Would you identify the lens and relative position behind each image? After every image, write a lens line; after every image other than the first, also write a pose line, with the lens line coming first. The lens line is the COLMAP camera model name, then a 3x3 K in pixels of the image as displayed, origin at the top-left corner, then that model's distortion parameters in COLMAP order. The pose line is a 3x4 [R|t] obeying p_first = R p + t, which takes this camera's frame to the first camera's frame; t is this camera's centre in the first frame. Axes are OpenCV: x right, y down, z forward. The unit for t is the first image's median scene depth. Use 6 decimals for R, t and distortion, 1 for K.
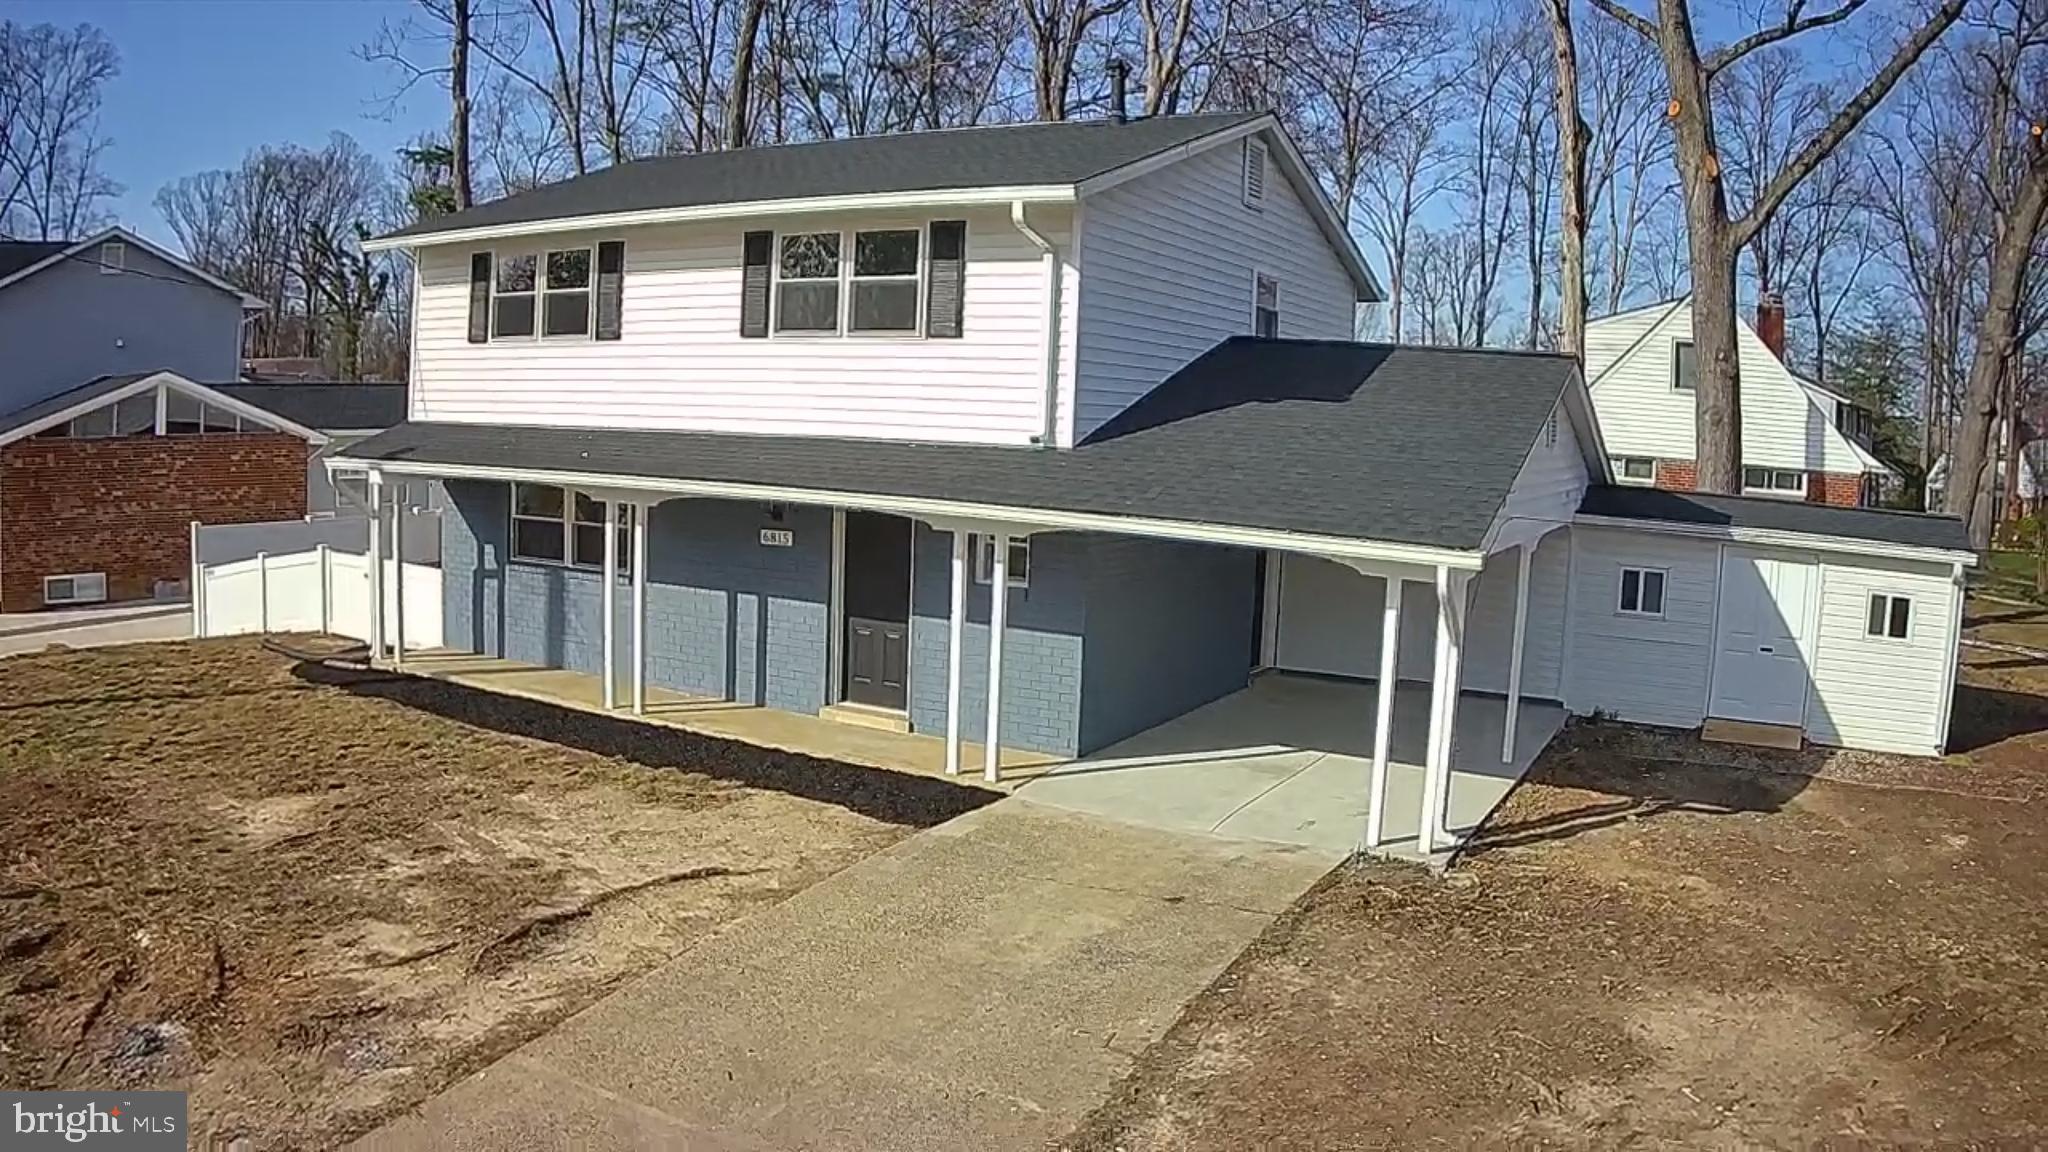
lens RADIAL K [[1486.7, 0, 1024.0], [0, 1486.7, 576.0], [0, 0, 1]] dist [-0.337816, 0.101910]
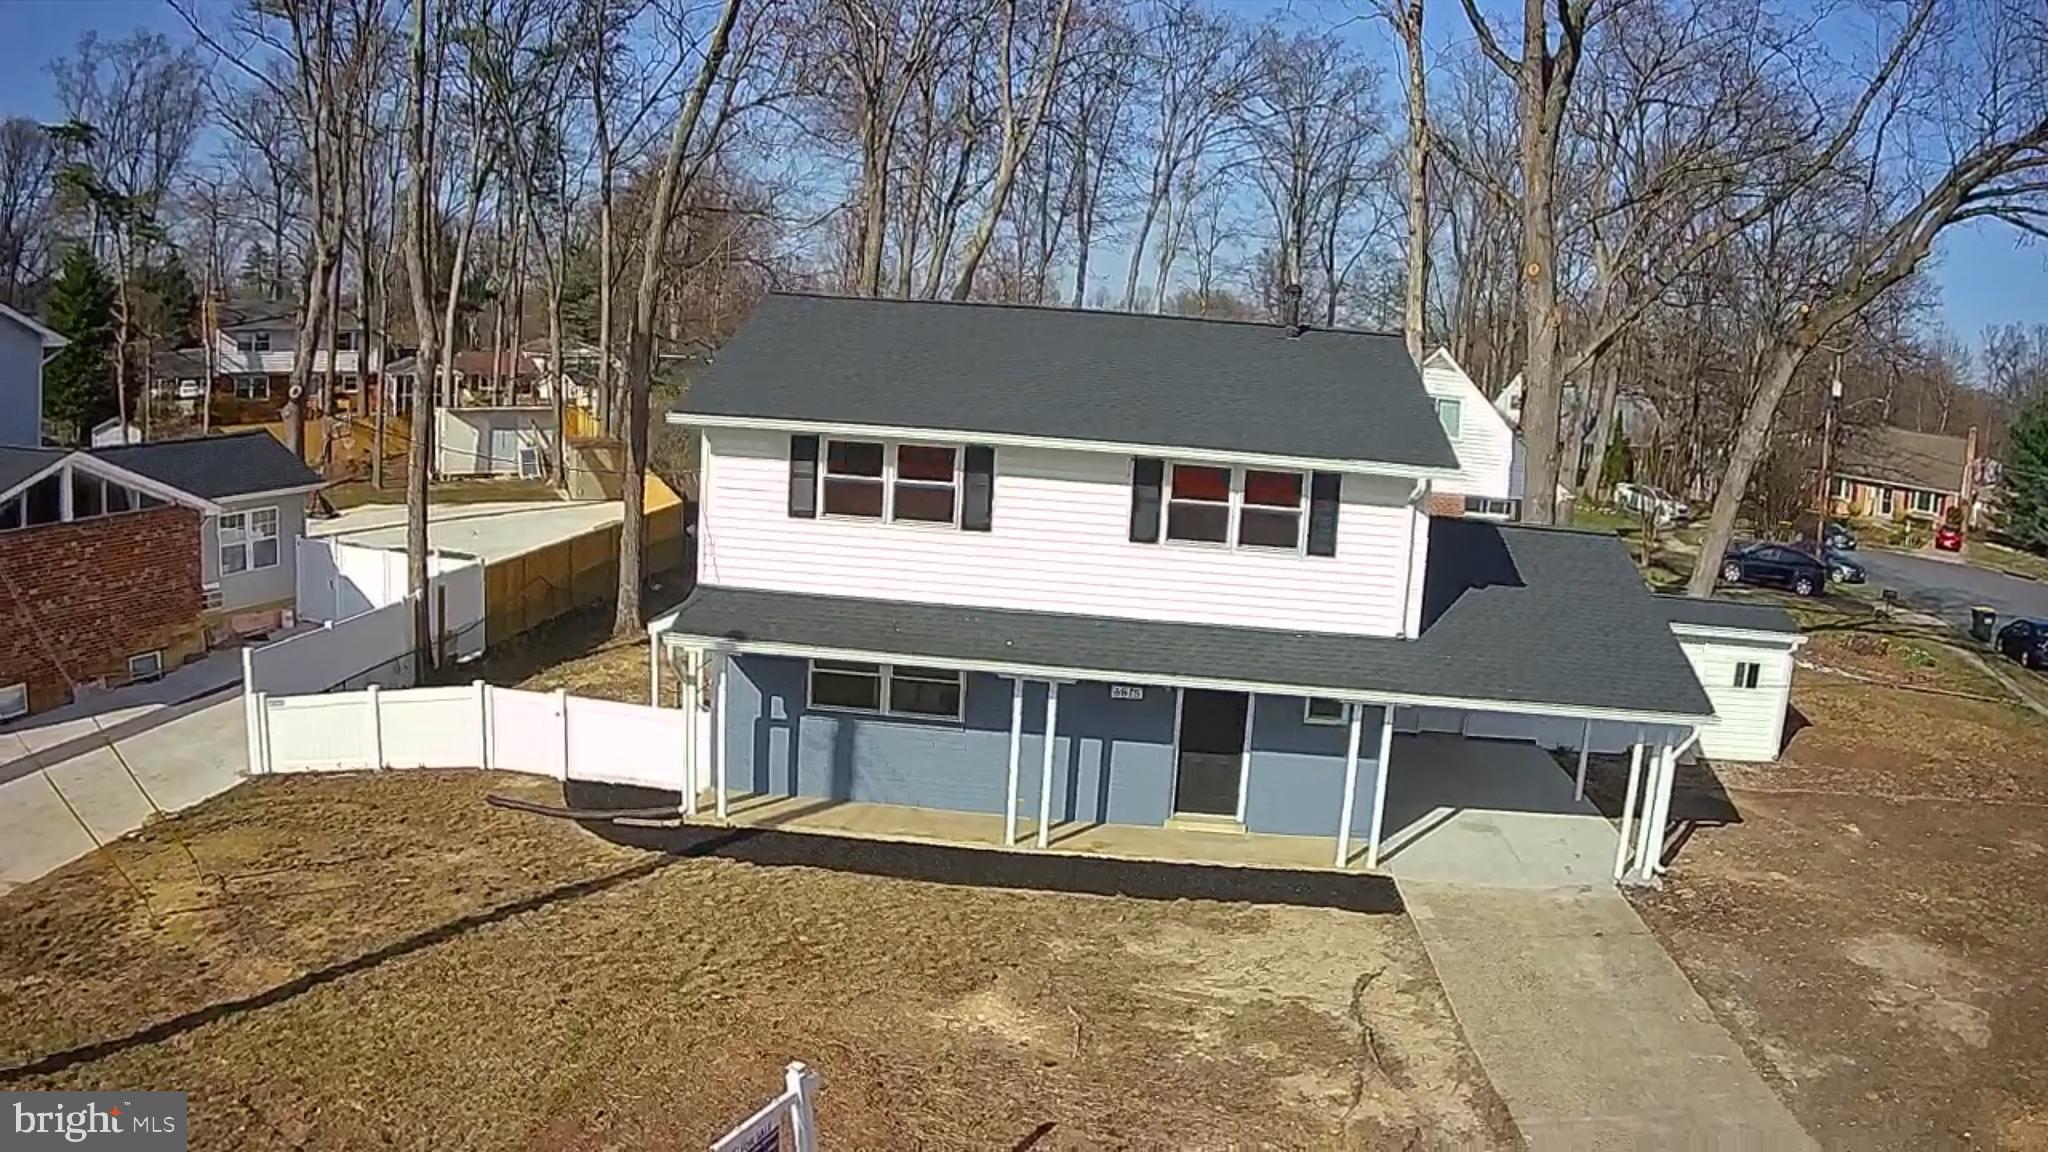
lens RADIAL K [[1486.7, 0, 1024.0], [0, 1486.7, 576.0], [0, 0, 1]] dist [-0.337816, 0.101910]
pose [[0.907450, -0.052226, 0.416901, -0.767071], [0.020346, 0.996543, 0.080553, -0.227774], [-0.419667, -0.064616, 0.905375, -0.105485]]
